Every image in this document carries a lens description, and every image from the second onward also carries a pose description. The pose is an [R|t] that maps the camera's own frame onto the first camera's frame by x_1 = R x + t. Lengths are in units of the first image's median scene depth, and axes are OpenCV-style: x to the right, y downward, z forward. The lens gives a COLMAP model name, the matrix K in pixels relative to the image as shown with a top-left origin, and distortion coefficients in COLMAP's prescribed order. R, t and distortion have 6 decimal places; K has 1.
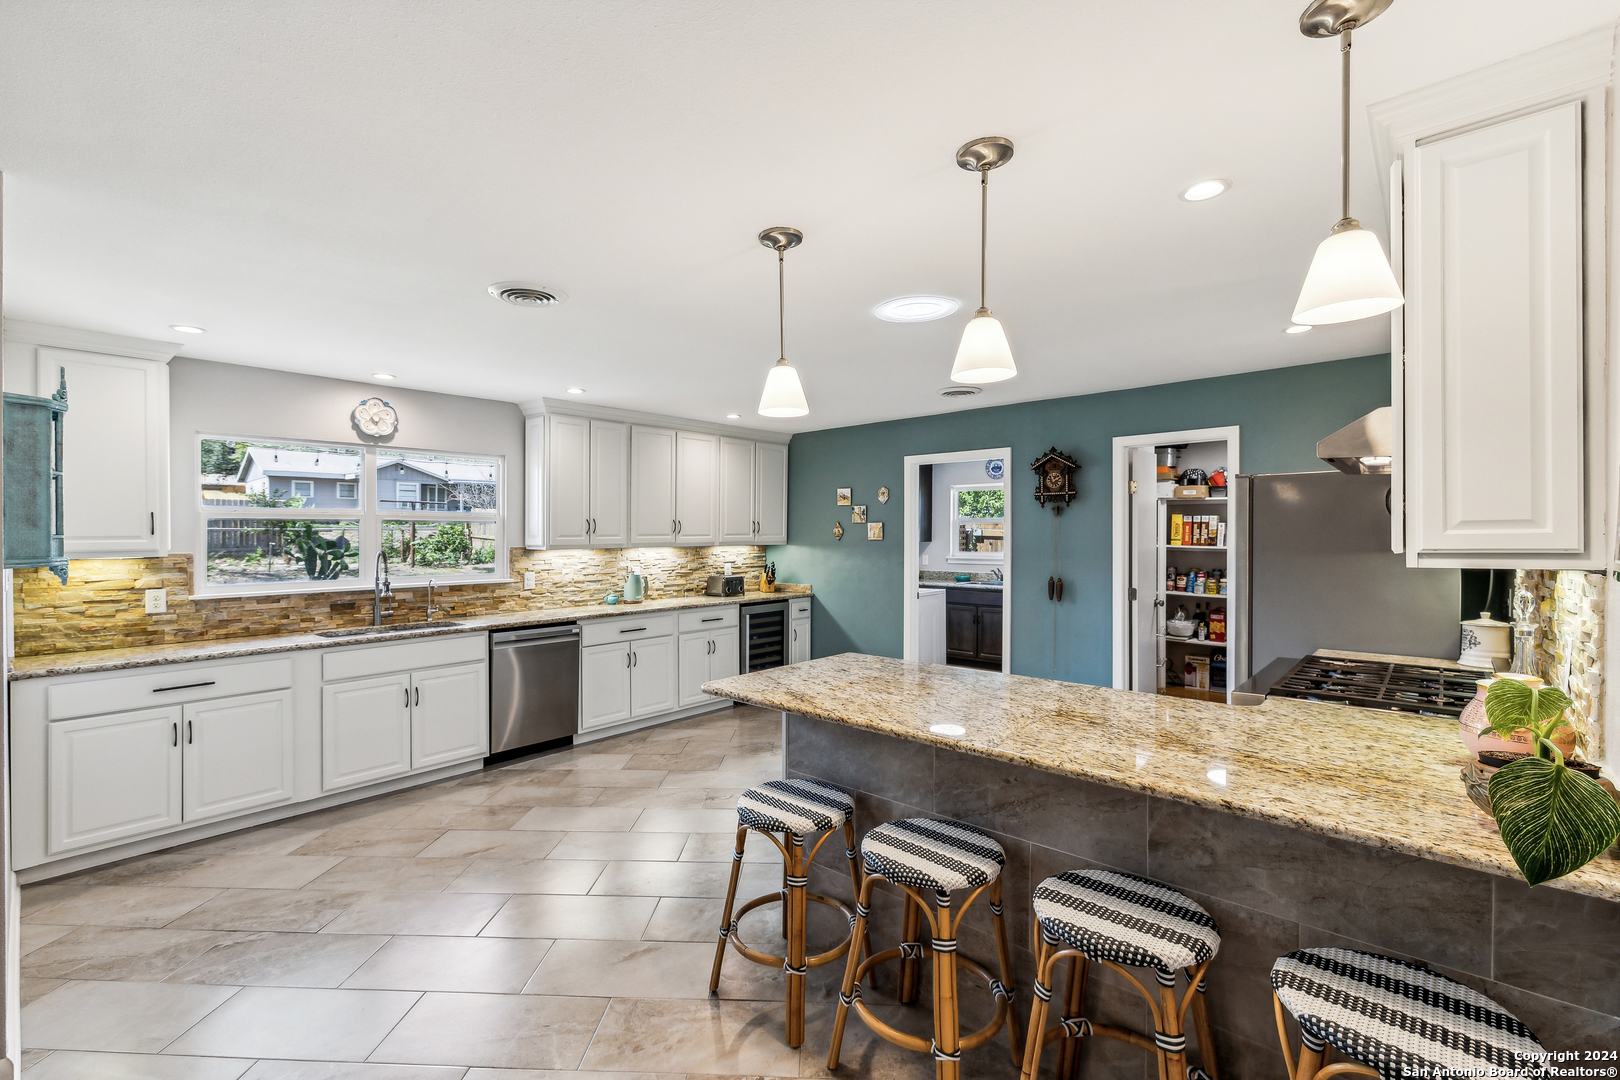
lens RADIAL K [[692.5, 0, 808.3], [0, 692.5, 533.3], [0, 0, 1]] dist [-0.004283, 0.000397]
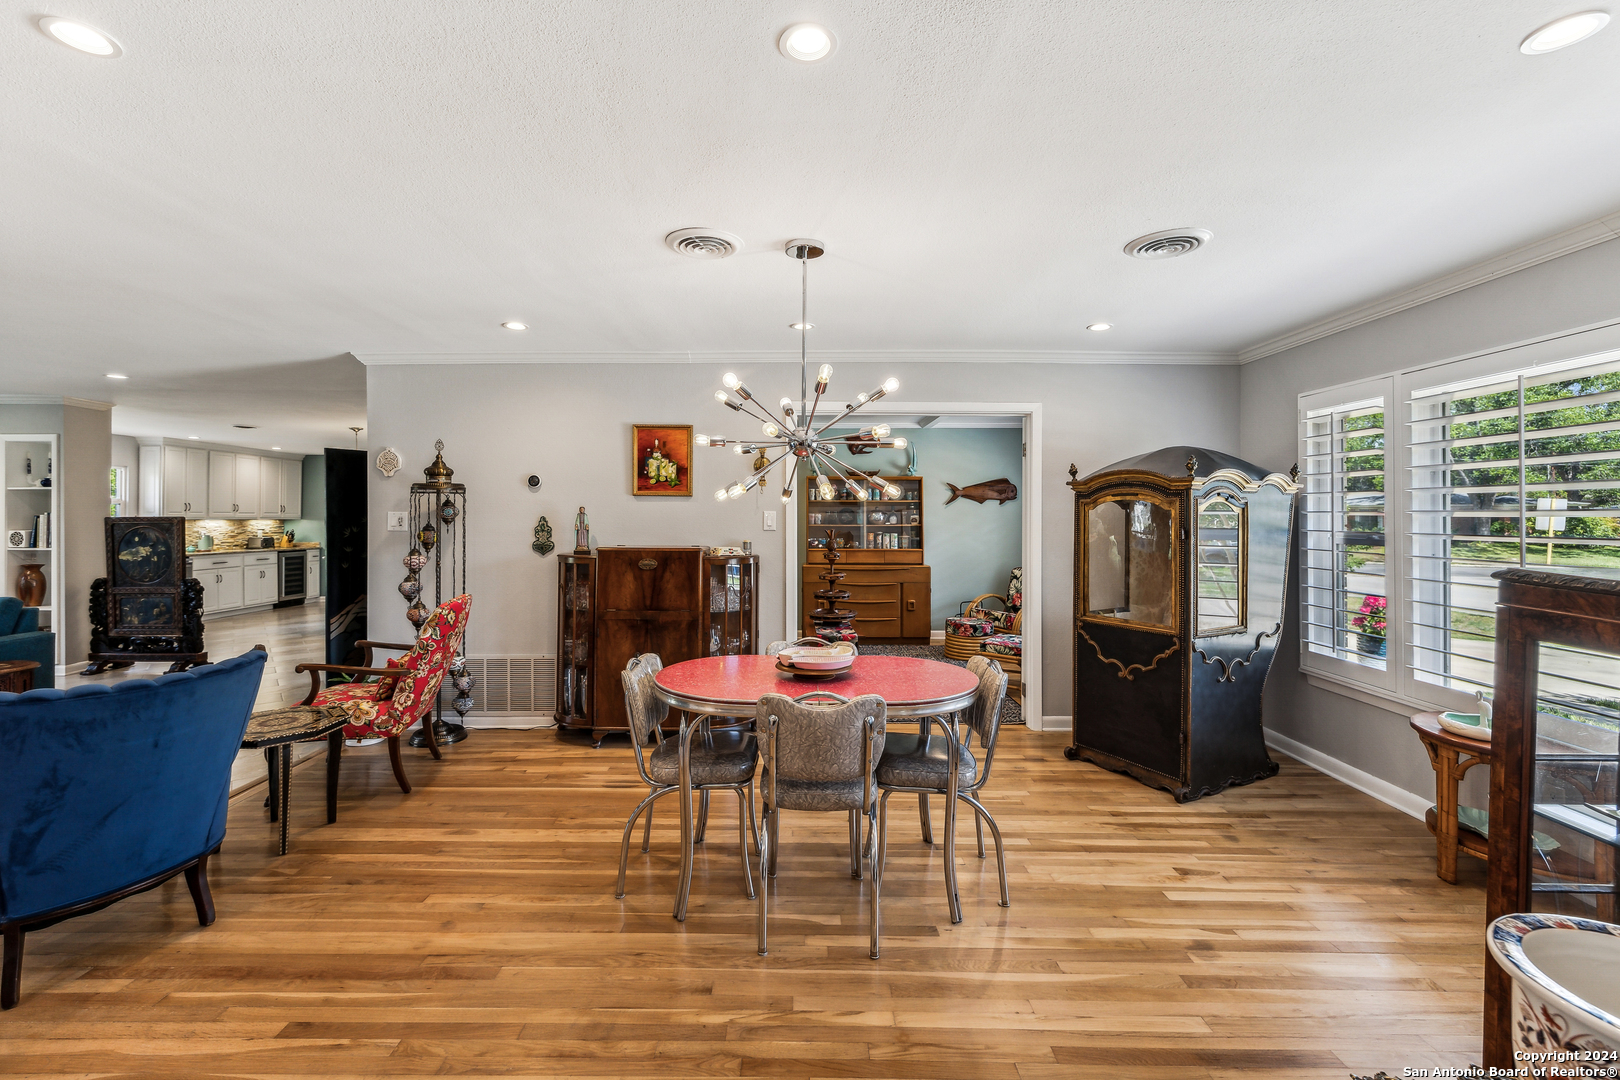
lens RADIAL K [[692.5, 0, 802.2], [0, 692.5, 532.0], [0, 0, 1]] dist [-0.004283, 0.000397]
pose [[0.753693, -0.013489, 0.657089, -0.233737], [0.001290, 0.999818, 0.019045, 0.018698], [-0.657226, -0.013507, 0.753573, -1.154365]]
